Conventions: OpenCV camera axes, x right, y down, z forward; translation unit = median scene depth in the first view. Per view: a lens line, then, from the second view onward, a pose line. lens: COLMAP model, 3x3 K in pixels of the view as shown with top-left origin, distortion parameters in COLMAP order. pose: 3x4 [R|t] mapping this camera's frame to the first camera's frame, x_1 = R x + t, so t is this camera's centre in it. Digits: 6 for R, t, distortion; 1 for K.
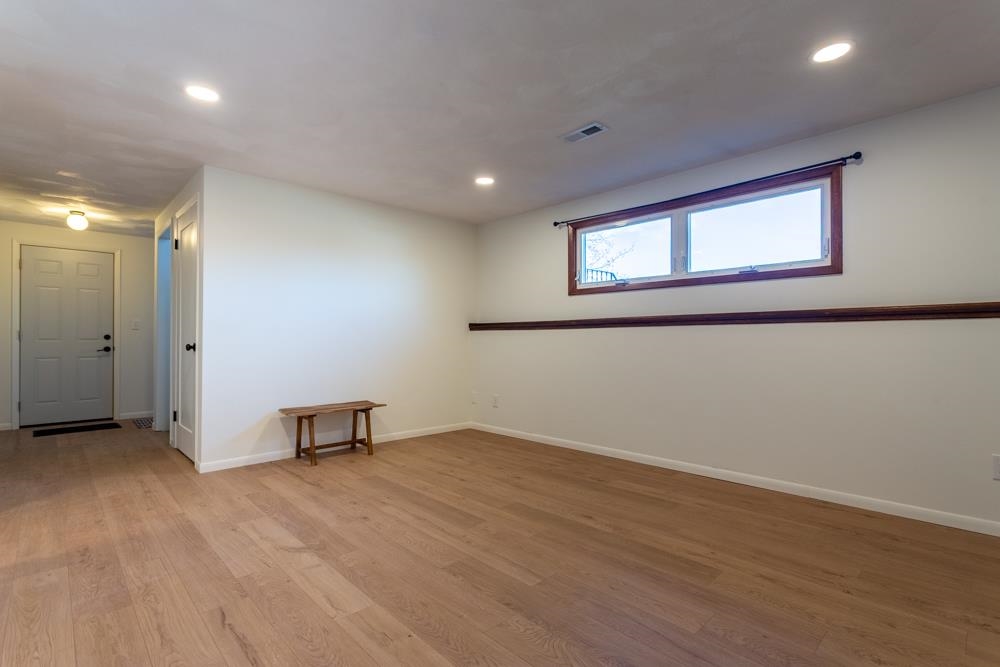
lens RADIAL K [[472.7, 0, 495.7], [0, 472.7, 335.1], [0, 0, 1]] dist [-0.002350, 0.002260]
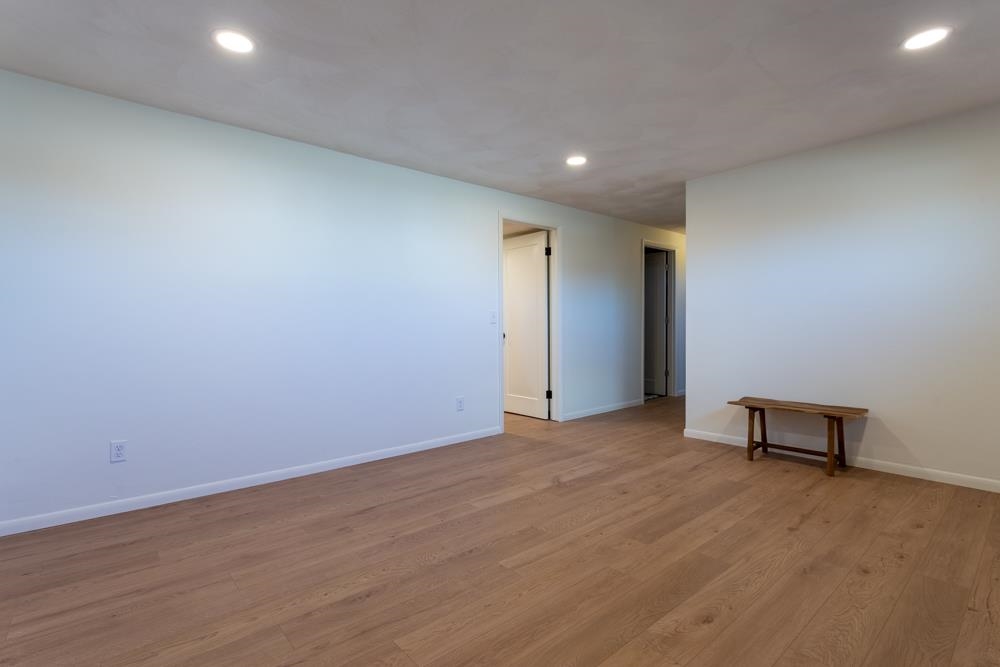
lens RADIAL K [[472.7, 0, 497.0], [0, 472.7, 333.3], [0, 0, 1]] dist [-0.002350, 0.002260]
pose [[-0.050447, 0.013268, -0.998639, 0.754007], [0.015543, 0.999801, 0.012498, 0.002629], [0.998606, -0.014891, -0.050643, 0.707072]]
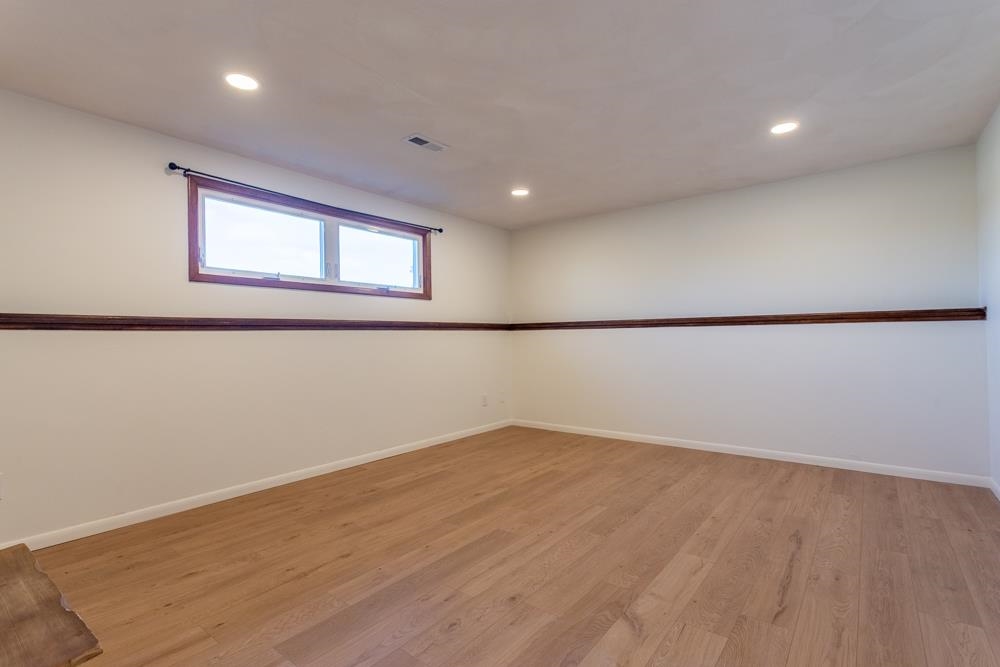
lens RADIAL K [[472.7, 0, 495.6], [0, 472.7, 335.6], [0, 0, 1]] dist [-0.002350, 0.002260]
pose [[-0.140474, 0.010060, 0.990033, -0.888448], [0.007575, 0.999930, -0.009086, 0.005962], [-0.990055, 0.006223, -0.140540, 1.031838]]
